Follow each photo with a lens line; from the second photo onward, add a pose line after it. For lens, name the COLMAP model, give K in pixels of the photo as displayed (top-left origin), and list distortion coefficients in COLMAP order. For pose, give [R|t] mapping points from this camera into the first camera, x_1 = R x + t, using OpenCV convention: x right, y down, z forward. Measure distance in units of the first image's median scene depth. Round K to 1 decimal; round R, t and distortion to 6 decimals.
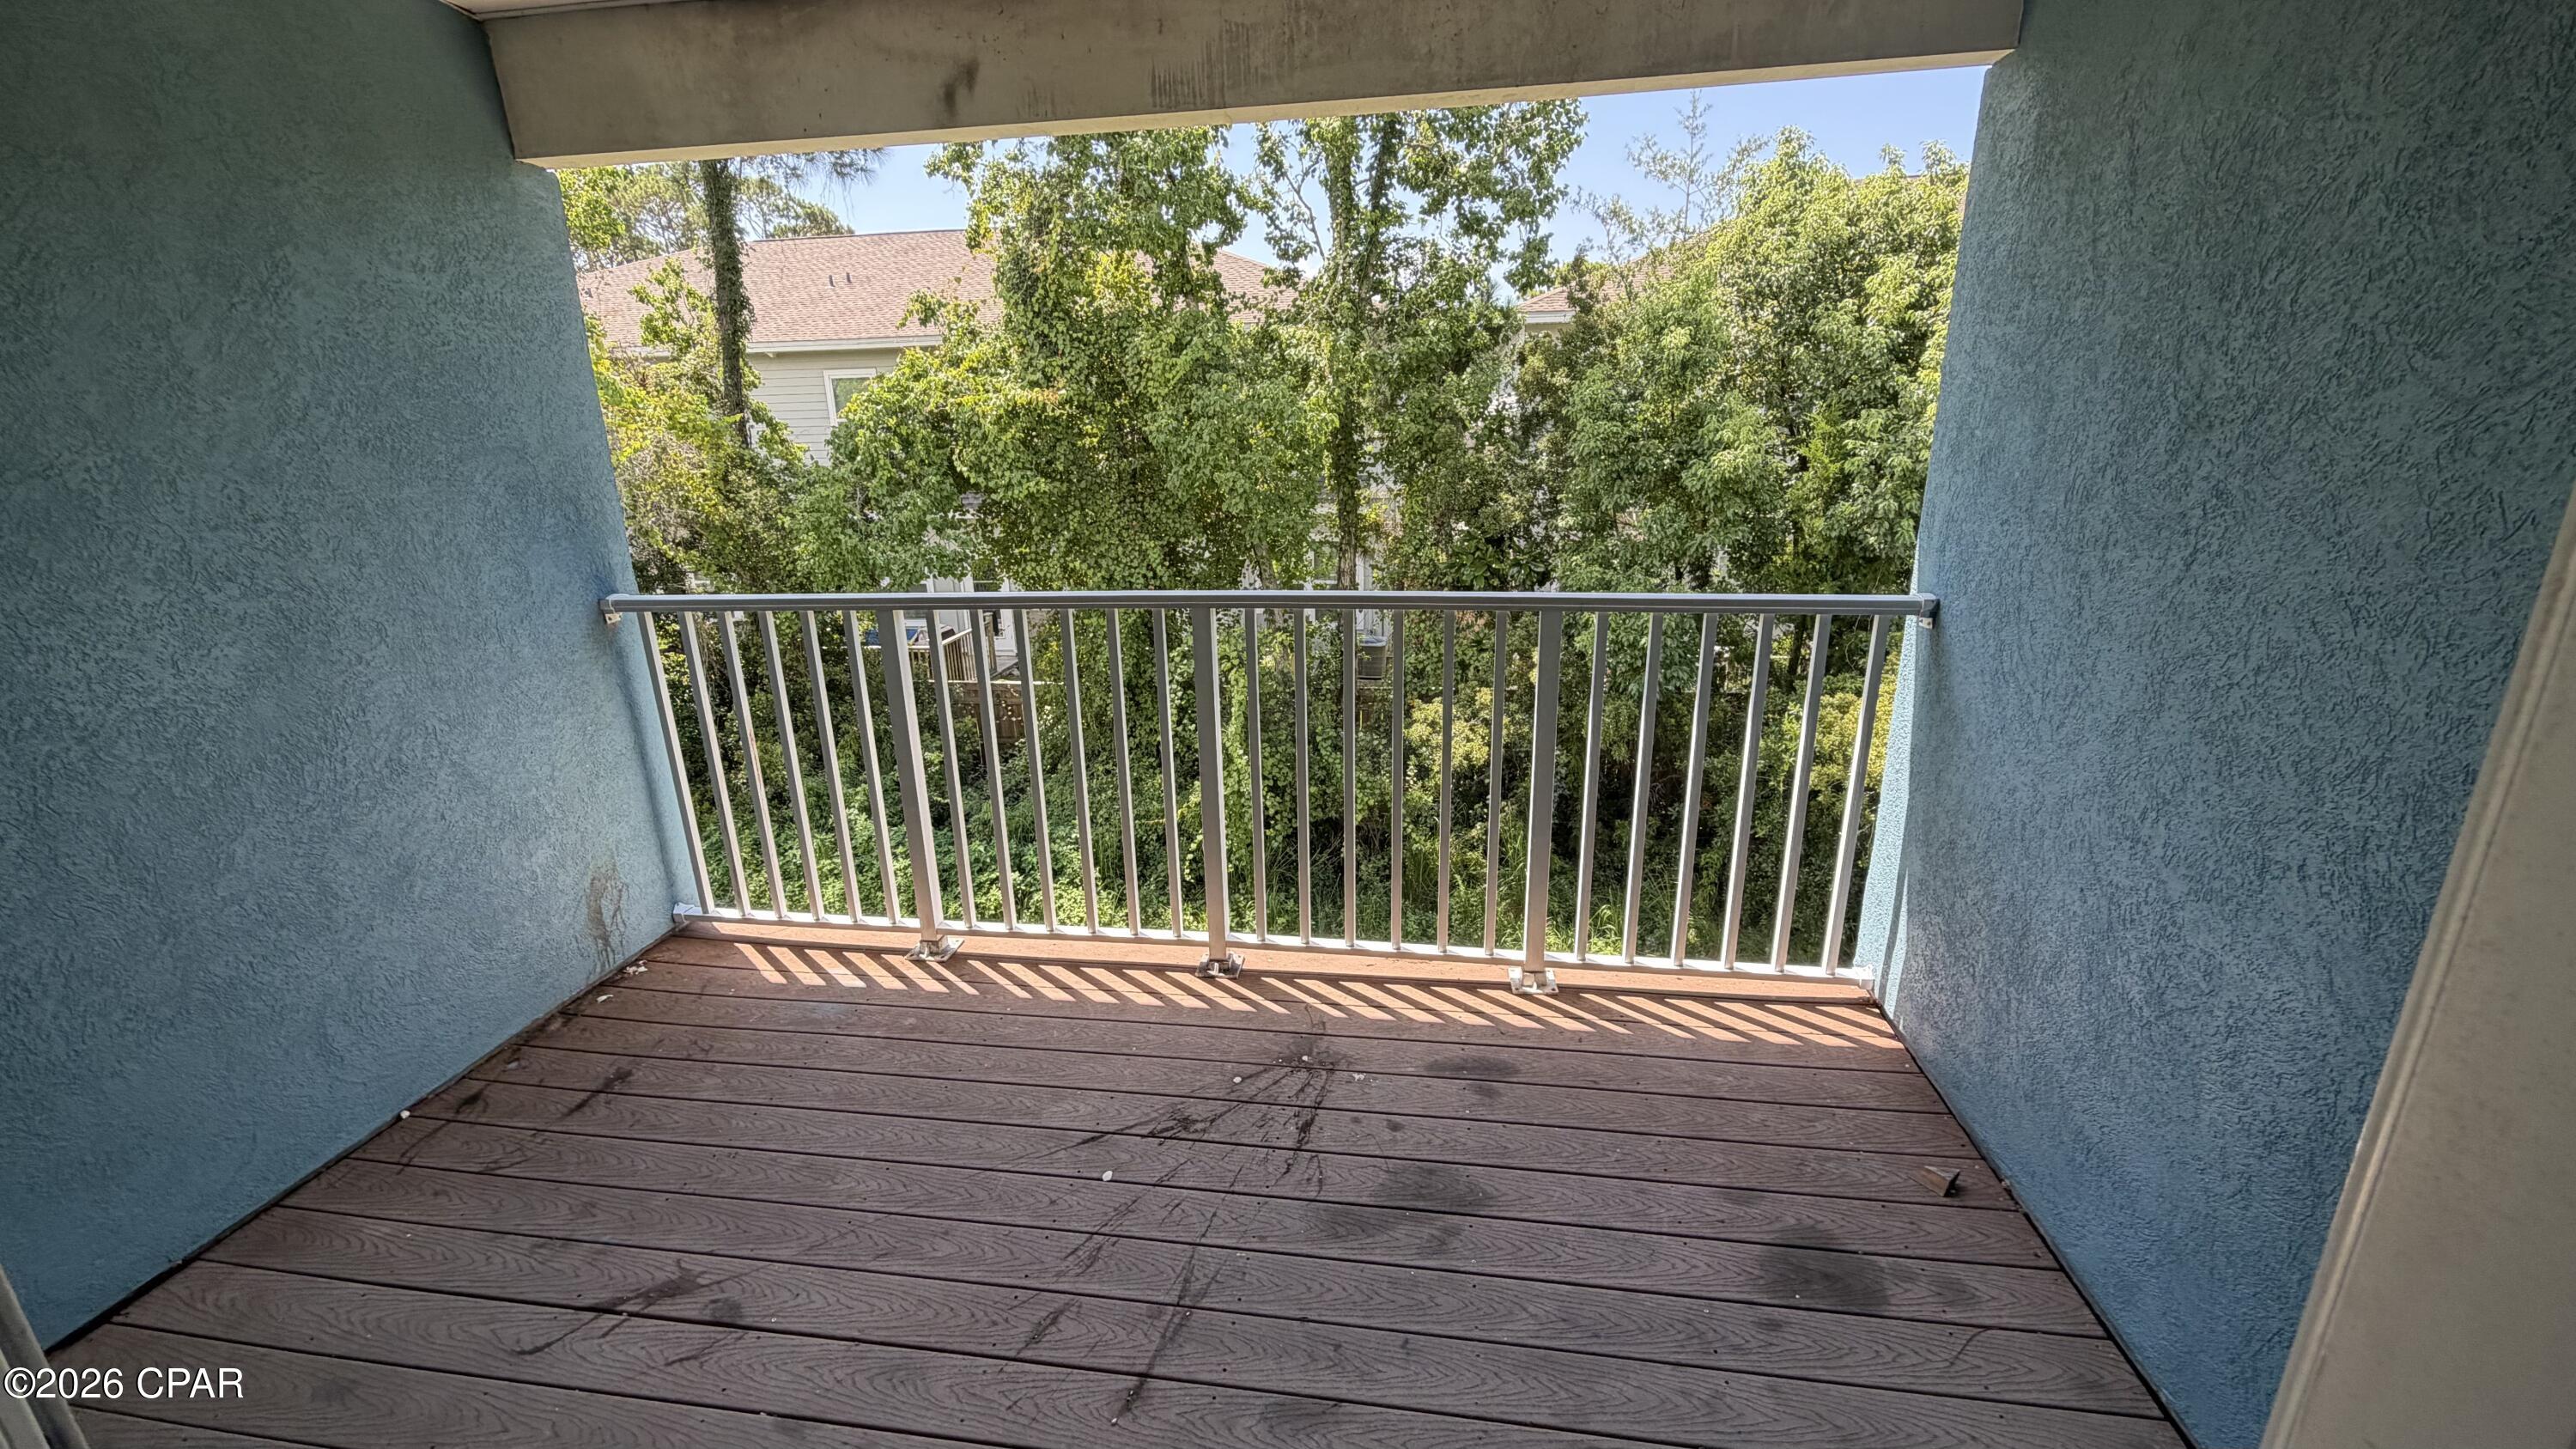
lens RADIAL K [[1026.7, 0, 1288.0], [0, 1026.7, 724.5], [0, 0, 1]] dist [-0.001023, 0.000365]
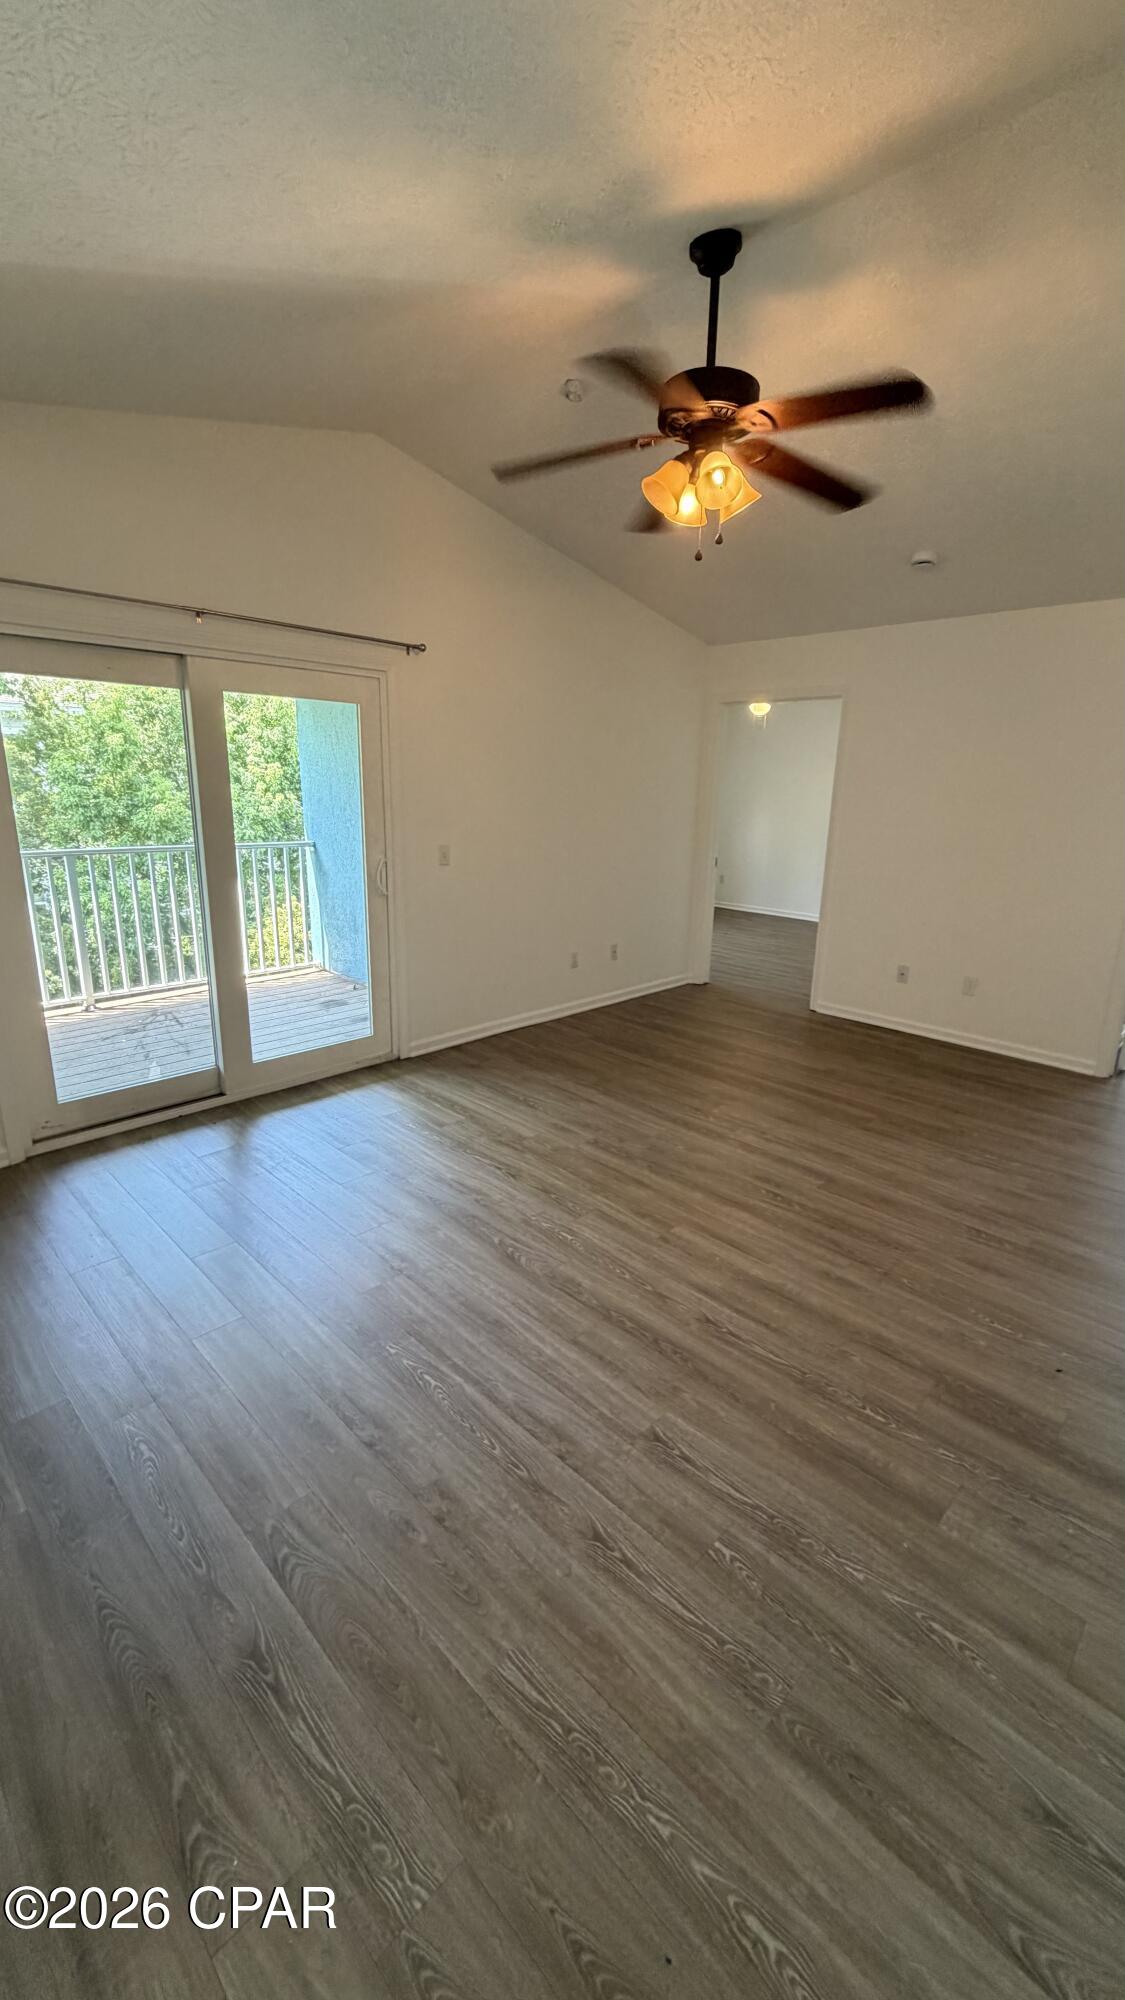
lens RADIAL K [[797.0, 0, 562.5], [0, 797.0, 1000.0], [0, 0, 1]] dist [-0.001023, 0.000365]
pose [[0.587114, -0.179083, 0.789447, -0.312575], [0.202325, 0.976734, 0.071099, 0.108320], [-0.783812, 0.117982, 0.609688, -0.353231]]
